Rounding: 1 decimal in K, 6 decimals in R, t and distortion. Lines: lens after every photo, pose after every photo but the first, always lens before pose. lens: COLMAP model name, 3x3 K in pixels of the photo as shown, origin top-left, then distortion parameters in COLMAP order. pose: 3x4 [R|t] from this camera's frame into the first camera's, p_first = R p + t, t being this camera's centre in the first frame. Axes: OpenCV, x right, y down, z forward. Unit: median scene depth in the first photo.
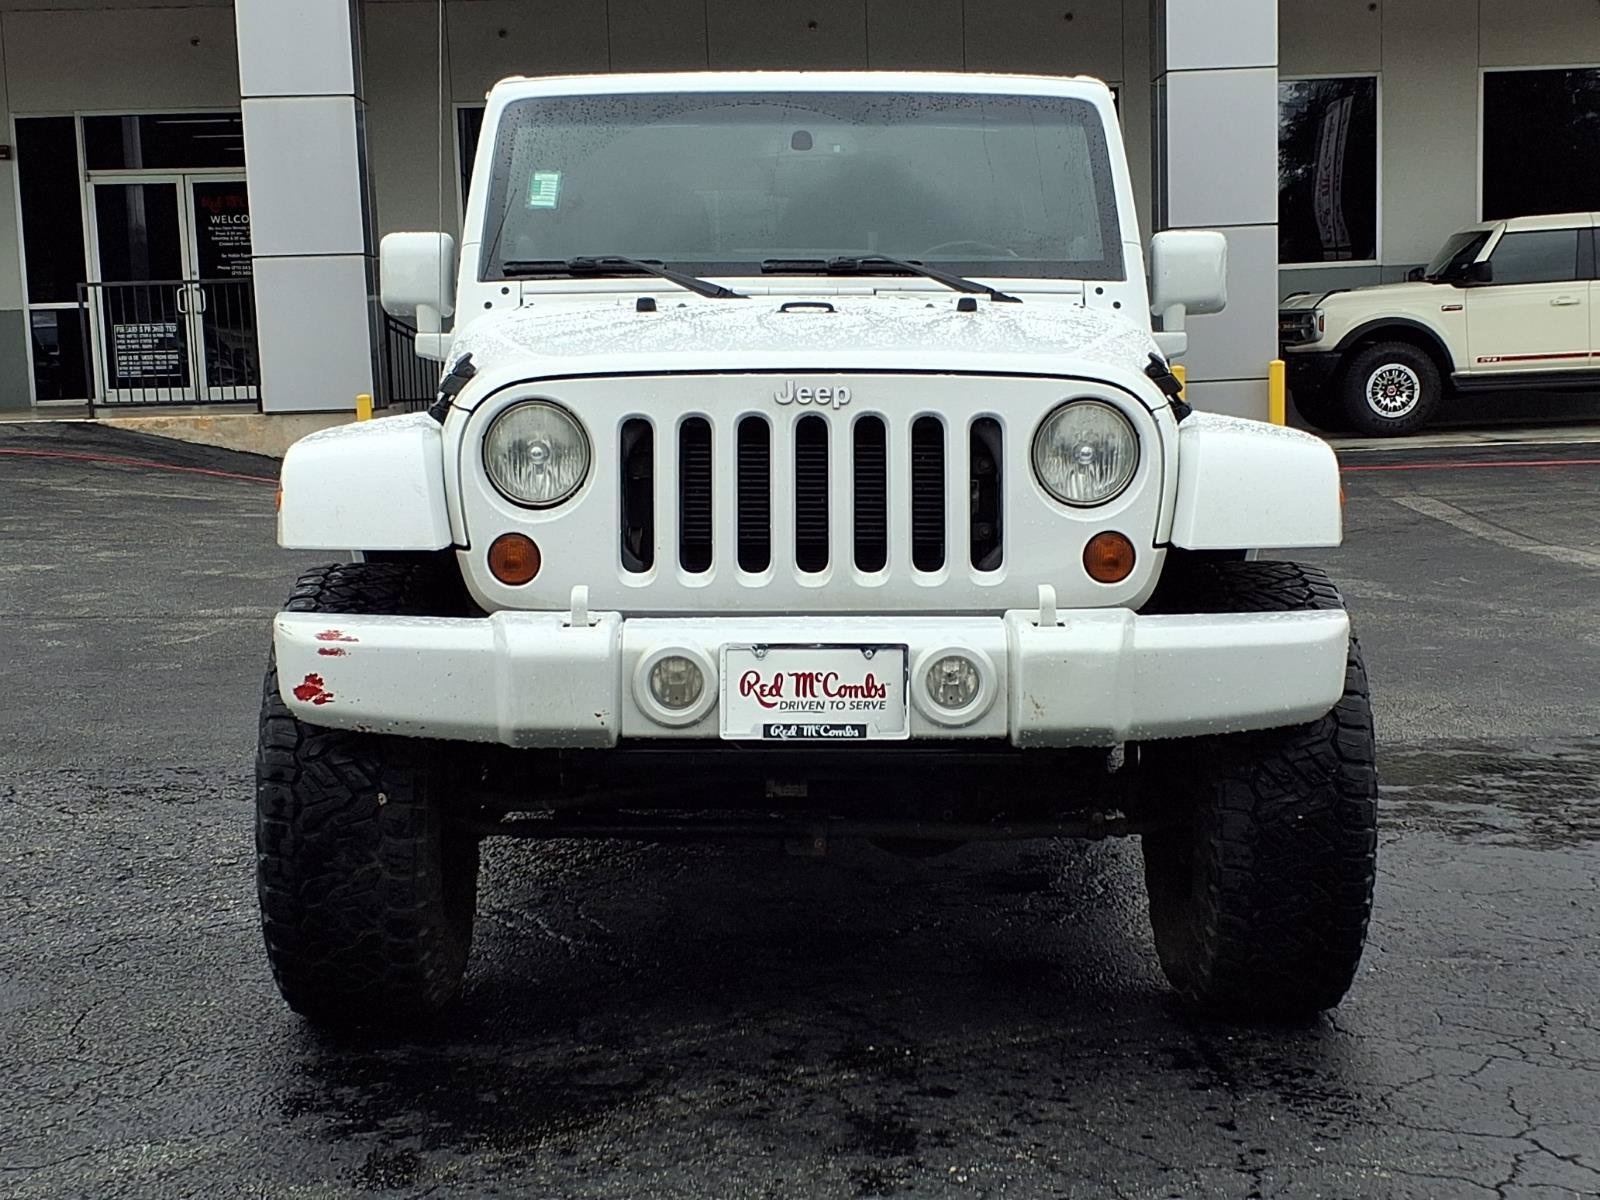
lens RADIAL K [[2570.9, 0, 800.0], [0, 2570.9, 600.0], [0, 0, 1]] dist [0.195158, -0.099562]
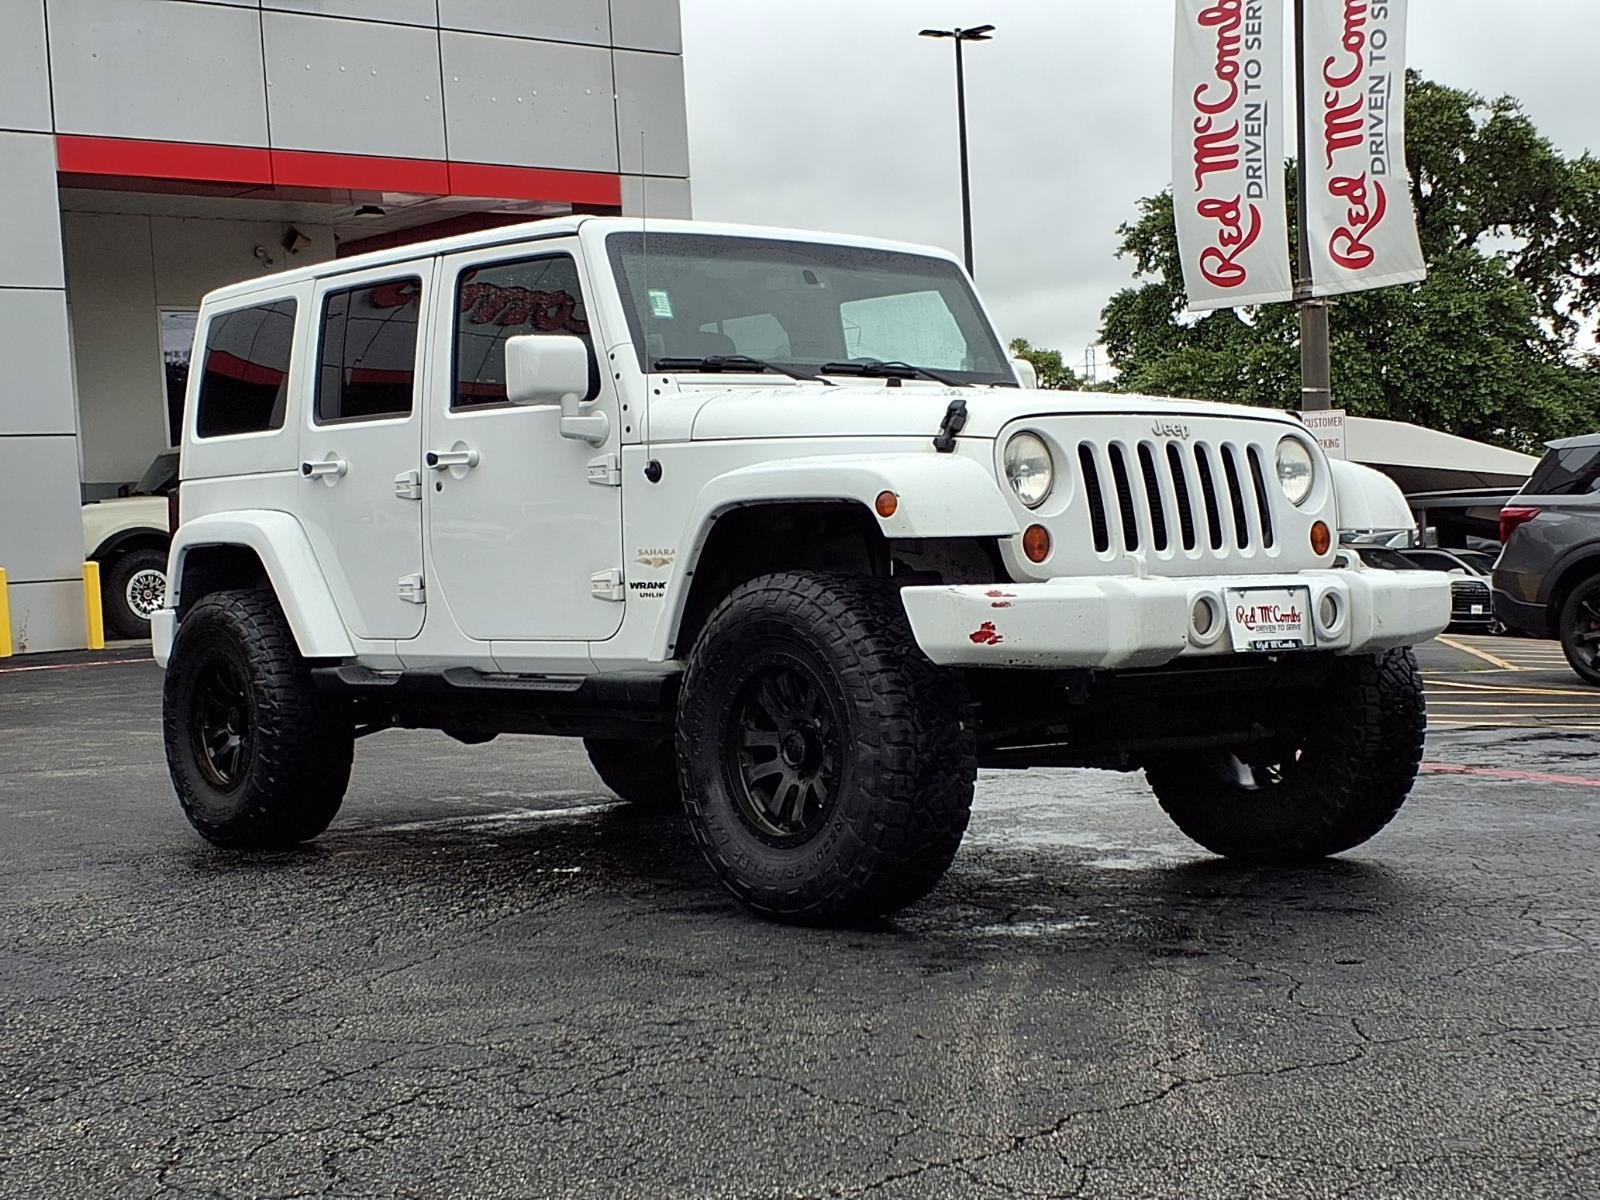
lens RADIAL K [[2570.9, 0, 800.0], [0, 2570.9, 600.0], [0, 0, 1]] dist [0.195158, -0.099562]
pose [[0.784323, -0.025703, 0.619820, -1.056717], [0.088632, 0.993534, -0.070954, 0.099883], [-0.613989, 0.110586, 0.781530, 0.003366]]
